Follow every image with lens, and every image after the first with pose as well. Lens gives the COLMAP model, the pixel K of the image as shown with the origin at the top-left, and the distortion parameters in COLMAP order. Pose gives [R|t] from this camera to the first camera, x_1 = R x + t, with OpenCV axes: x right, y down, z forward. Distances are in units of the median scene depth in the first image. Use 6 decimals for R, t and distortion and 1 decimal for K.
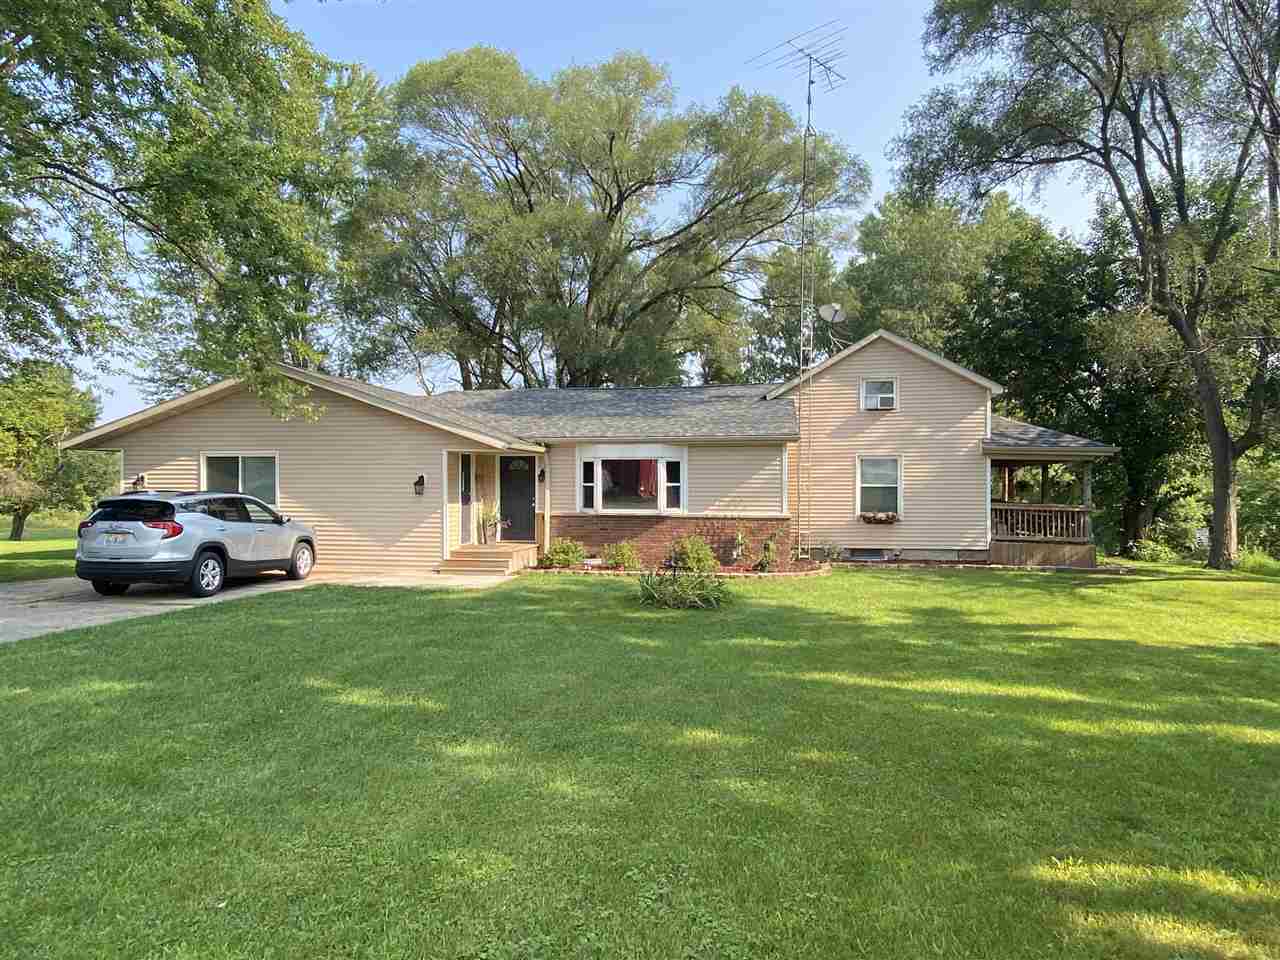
lens RADIAL K [[797.8, 0, 640.0], [0, 797.8, 480.0], [0, 0, 1]] dist [0.016399, 0.000628]
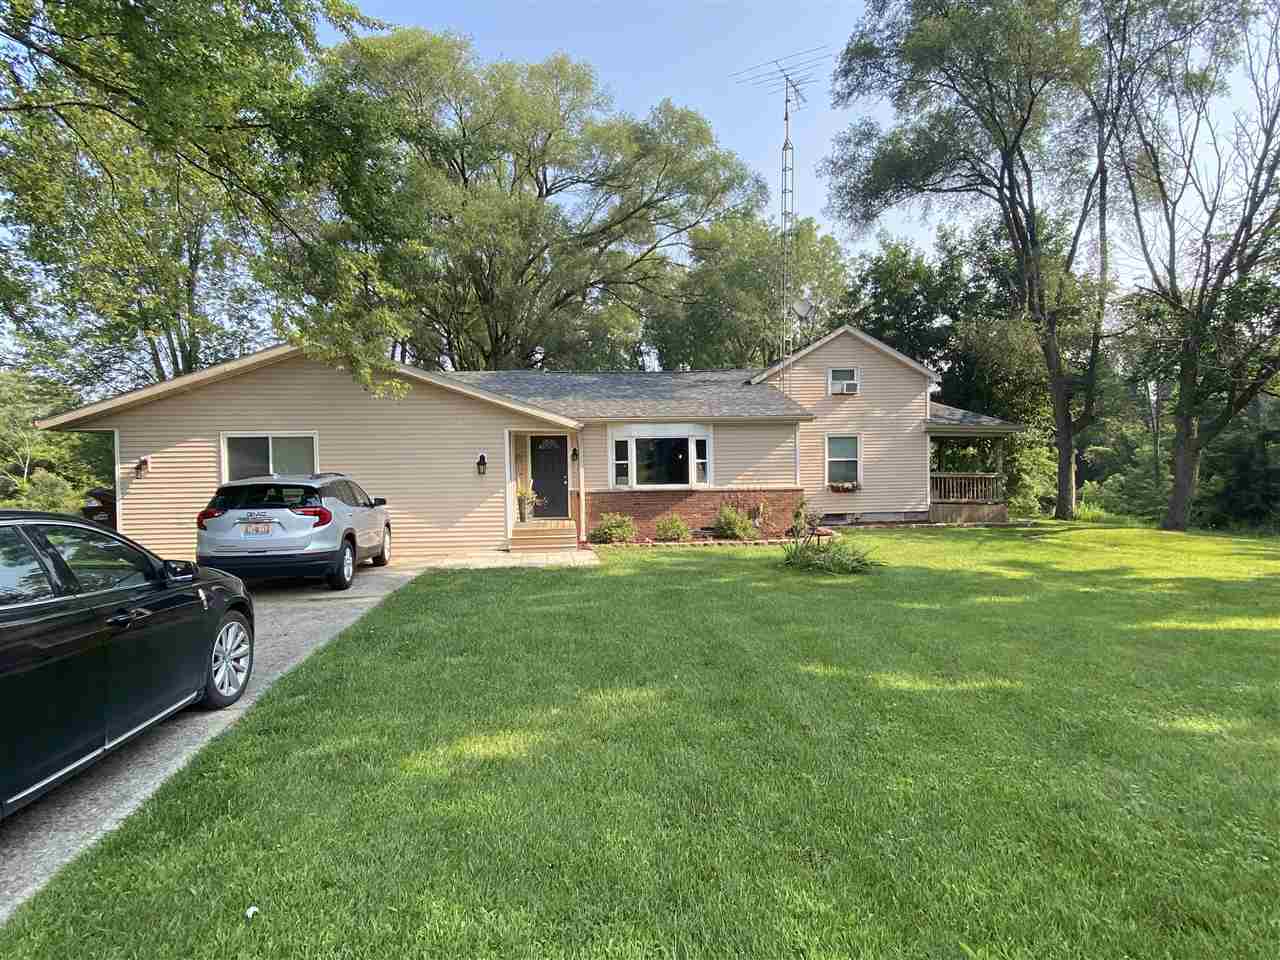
lens RADIAL K [[706.1, 0, 640.0], [0, 706.1, 480.0], [0, 0, 1]] dist [0.015793, -0.000757]
pose [[0.966220, -0.021241, 0.256842, -0.279501], [0.013654, 0.999417, 0.031284, 0.000397], [-0.257357, -0.026720, 0.965947, 0.088232]]
